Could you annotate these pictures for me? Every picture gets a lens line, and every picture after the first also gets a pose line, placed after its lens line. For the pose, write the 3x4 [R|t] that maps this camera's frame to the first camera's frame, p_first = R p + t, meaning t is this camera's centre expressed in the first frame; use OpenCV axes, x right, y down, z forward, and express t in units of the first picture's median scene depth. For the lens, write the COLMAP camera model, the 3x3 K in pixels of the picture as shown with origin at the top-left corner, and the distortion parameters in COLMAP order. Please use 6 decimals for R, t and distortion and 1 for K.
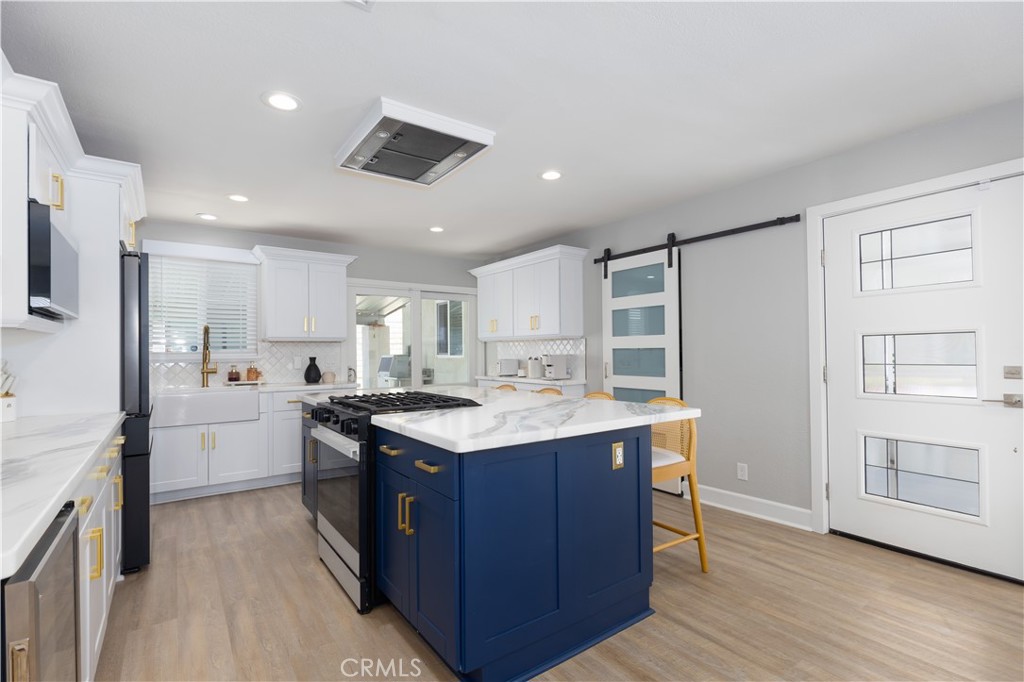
lens RADIAL K [[475.9, 0, 510.4], [0, 475.9, 345.4], [0, 0, 1]] dist [-0.004072, -0.000003]
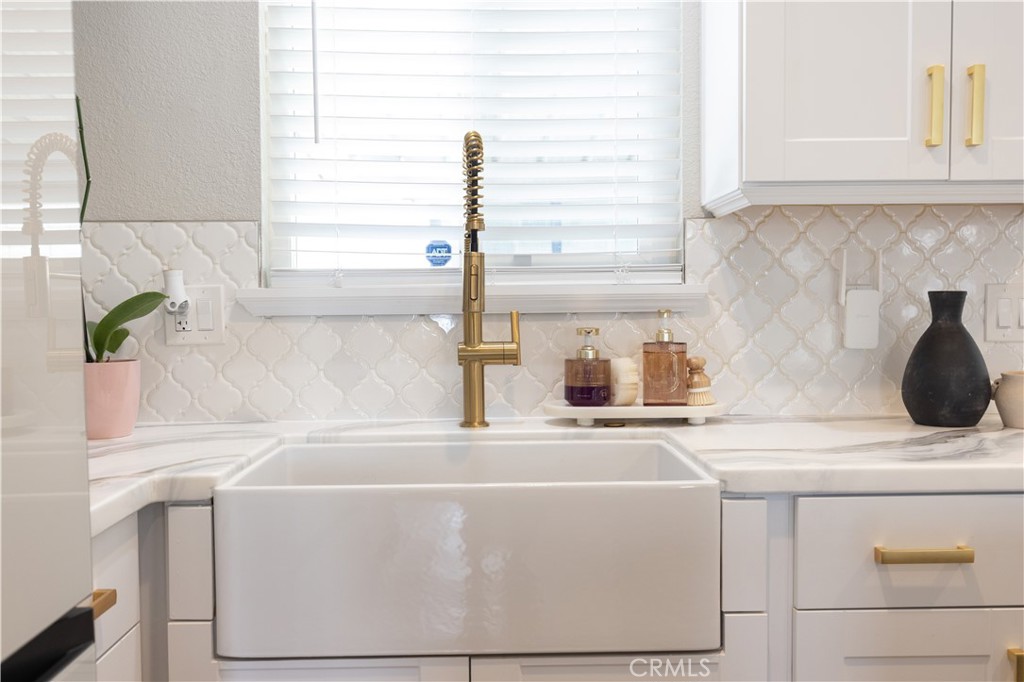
lens RADIAL K [[975.7, 0, 512.0], [0, 975.7, 341.0], [0, 0, 1]] dist [0.015070, 0.008422]
pose [[0.830999, 0.025243, -0.555701, -0.382869], [0.007061, 0.998411, 0.055913, 0.023716], [0.556229, -0.050387, 0.829500, 0.644809]]
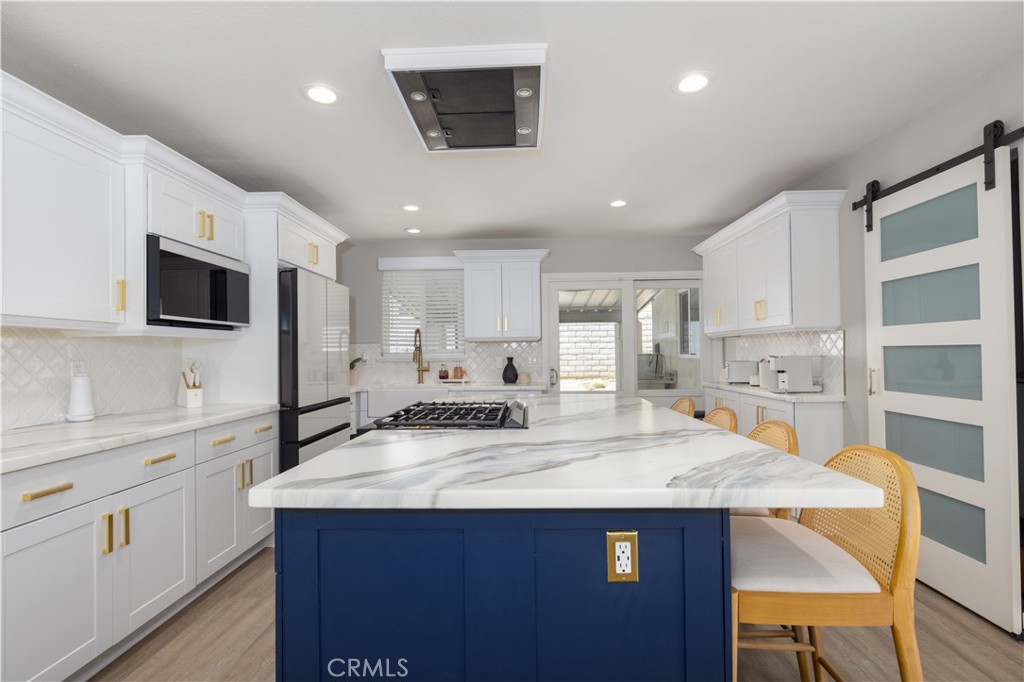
lens RADIAL K [[475.9, 0, 510.4], [0, 475.9, 345.4], [0, 0, 1]] dist [-0.004072, -0.000003]
pose [[0.790759, -0.008568, -0.612067, 0.213345], [0.011841, 0.999929, 0.001301, -0.000691], [0.612013, -0.008276, 0.790805, 0.244402]]
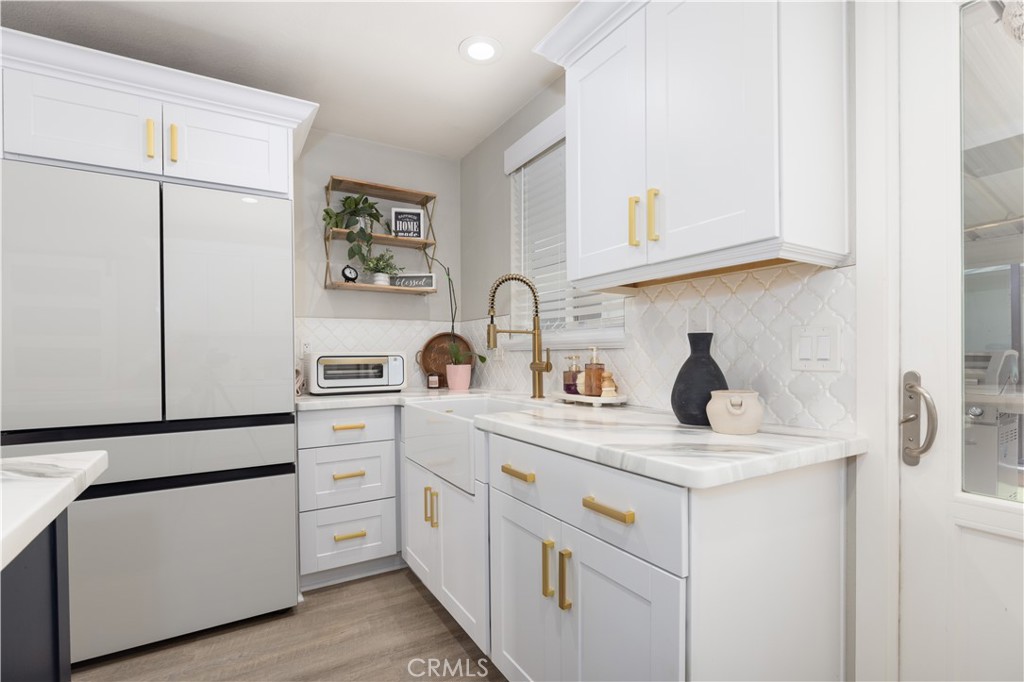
lens RADIAL K [[479.0, 0, 505.2], [0, 479.0, 357.9], [0, 0, 1]] dist [-0.001520, -0.000059]
pose [[-0.089670, 0.020955, -0.995751, -0.137452], [0.022862, 0.999559, 0.018977, 0.034764], [0.995709, -0.021063, -0.090110, 1.020057]]
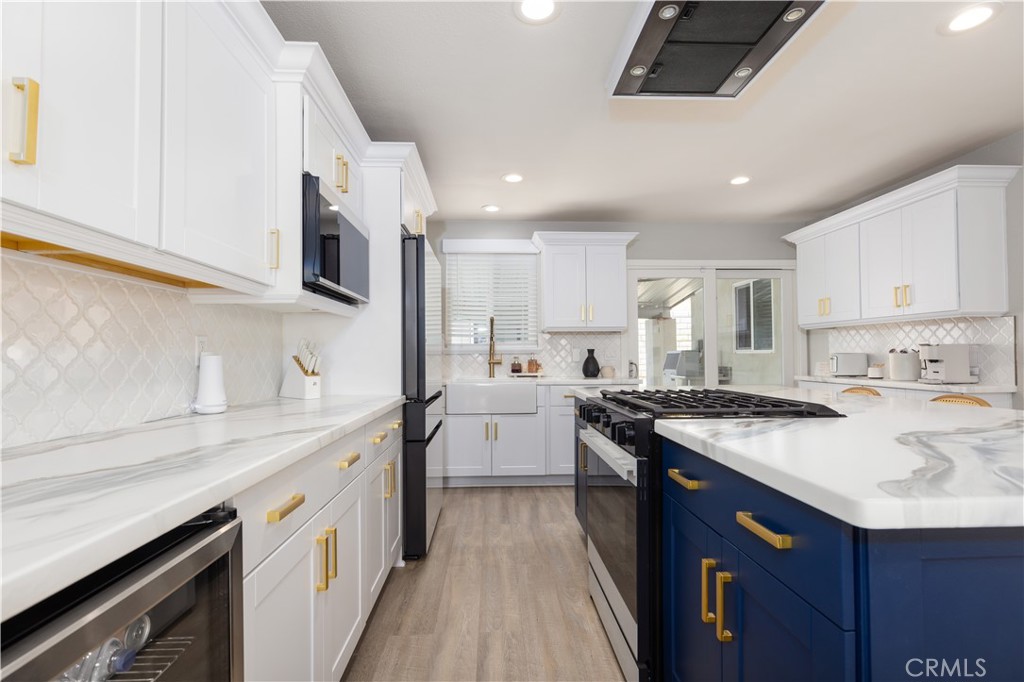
lens RADIAL K [[475.9, 0, 510.4], [0, 475.9, 345.4], [0, 0, 1]] dist [-0.004072, -0.000003]
pose [[0.835639, -0.006638, -0.549239, -0.048688], [0.005156, 0.999978, -0.004241, 0.023308], [0.549255, 0.000712, 0.835655, 0.170668]]
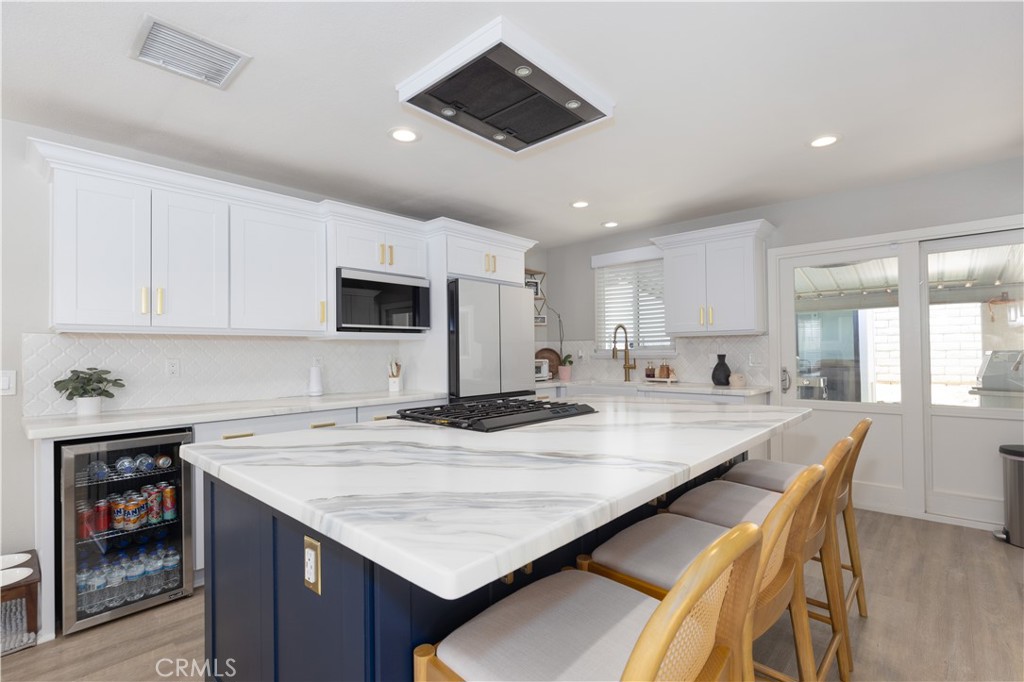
lens RADIAL K [[475.9, 0, 510.4], [0, 475.9, 345.4], [0, 0, 1]] dist [-0.004072, -0.000003]
pose [[0.202099, -0.005883, -0.979347, 0.364085], [0.022828, 0.999739, -0.001294, 0.001646], [0.979099, -0.022095, 0.202180, 0.526583]]
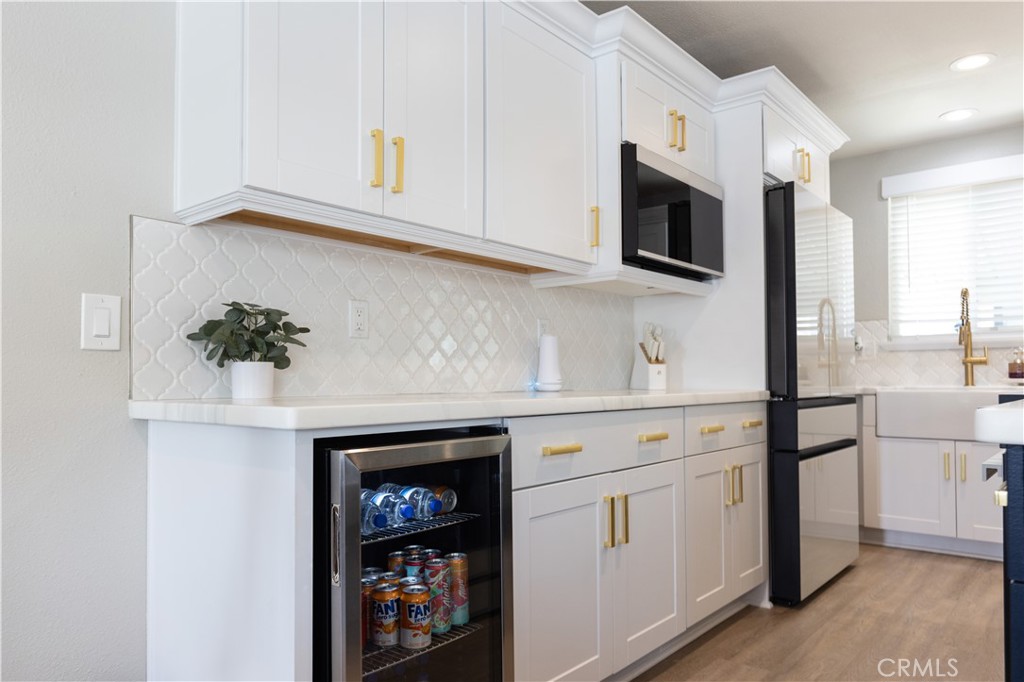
lens RADIAL K [[705.8, 0, 513.1], [0, 705.8, 361.1], [0, 0, 1]] dist [-0.001651, 0.000839]
pose [[0.247891, -0.016175, -0.968653, 0.117184], [0.013414, 0.999822, -0.013262, 0.058522], [0.968695, -0.009706, 0.248064, 0.181377]]
